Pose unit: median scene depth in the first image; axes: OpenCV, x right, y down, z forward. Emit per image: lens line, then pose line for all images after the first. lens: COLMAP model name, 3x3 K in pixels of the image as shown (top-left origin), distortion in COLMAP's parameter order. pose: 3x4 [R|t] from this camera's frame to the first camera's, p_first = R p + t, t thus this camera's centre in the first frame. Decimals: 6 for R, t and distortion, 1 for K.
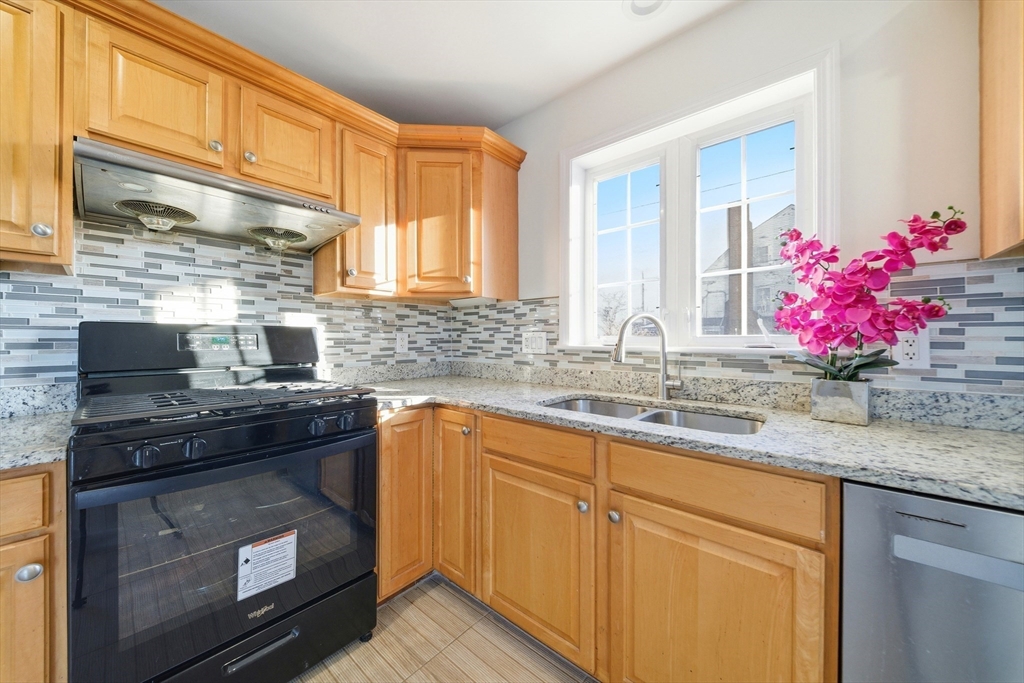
lens RADIAL K [[362.9, 0, 511.0], [0, 362.9, 338.5], [0, 0, 1]] dist [0.009598, -0.007445]
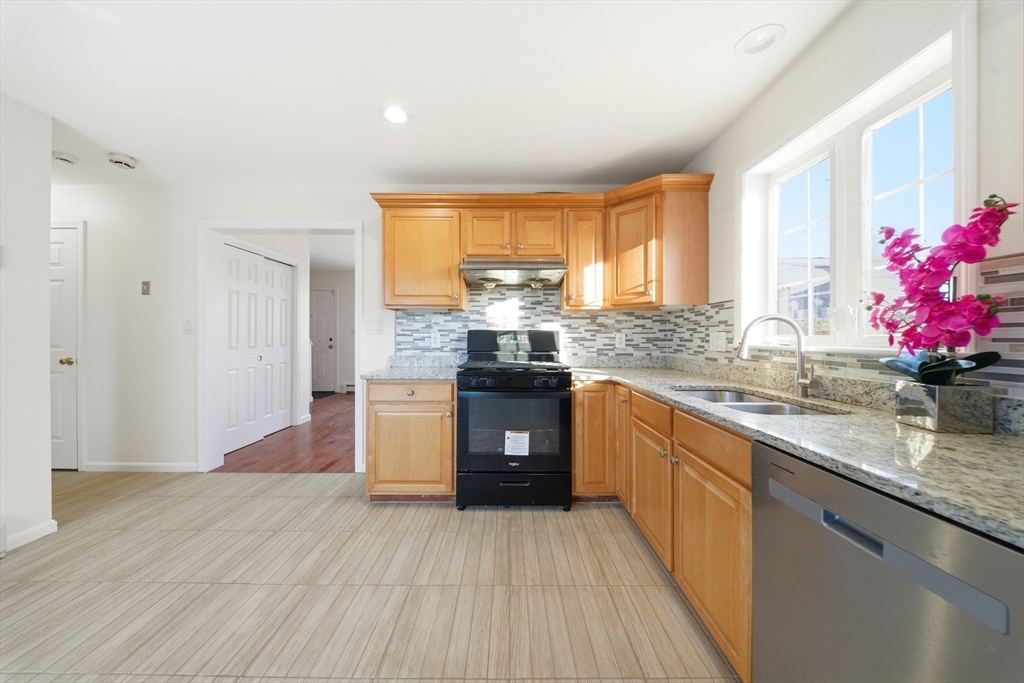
lens RADIAL K [[357.9, 0, 504.6], [0, 357.9, 336.4], [0, 0, 1]] dist [0.009608, -0.007029]
pose [[0.650615, 0.000692, -0.759407, 0.569357], [-0.002235, 0.999997, -0.001004, -0.002382], [0.759404, 0.002350, 0.650615, -0.271433]]
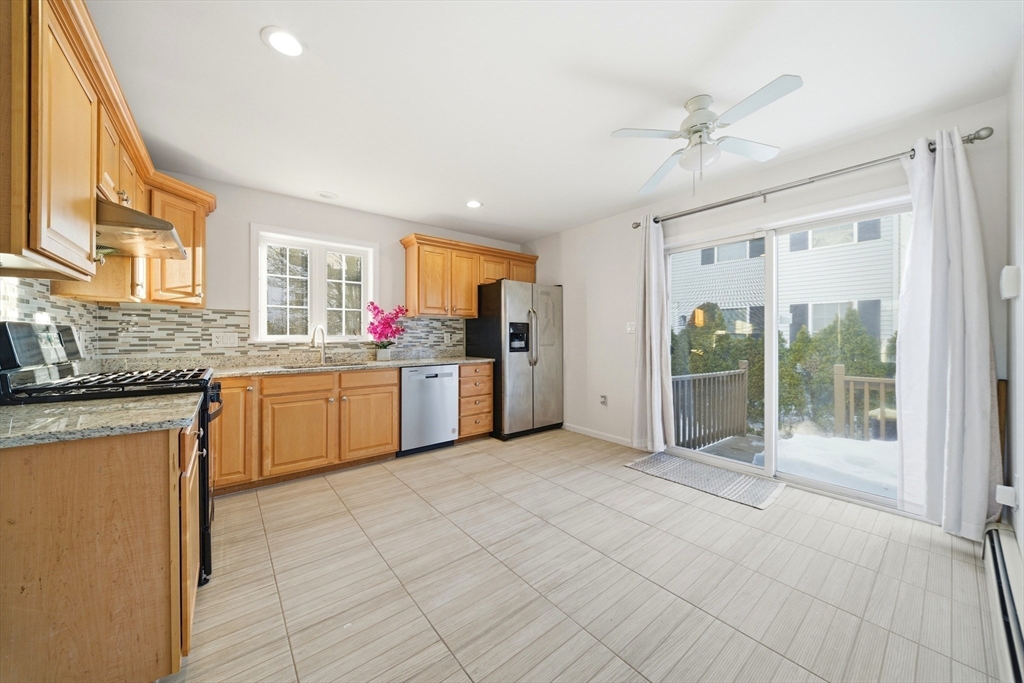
lens RADIAL K [[357.9, 0, 504.6], [0, 357.9, 336.4], [0, 0, 1]] dist [0.009608, -0.007029]
pose [[0.193734, -0.000346, 0.981054, -1.376381], [0.001256, 0.999999, 0.000105, -0.001005], [-0.981053, 0.001212, 0.193735, -0.485473]]
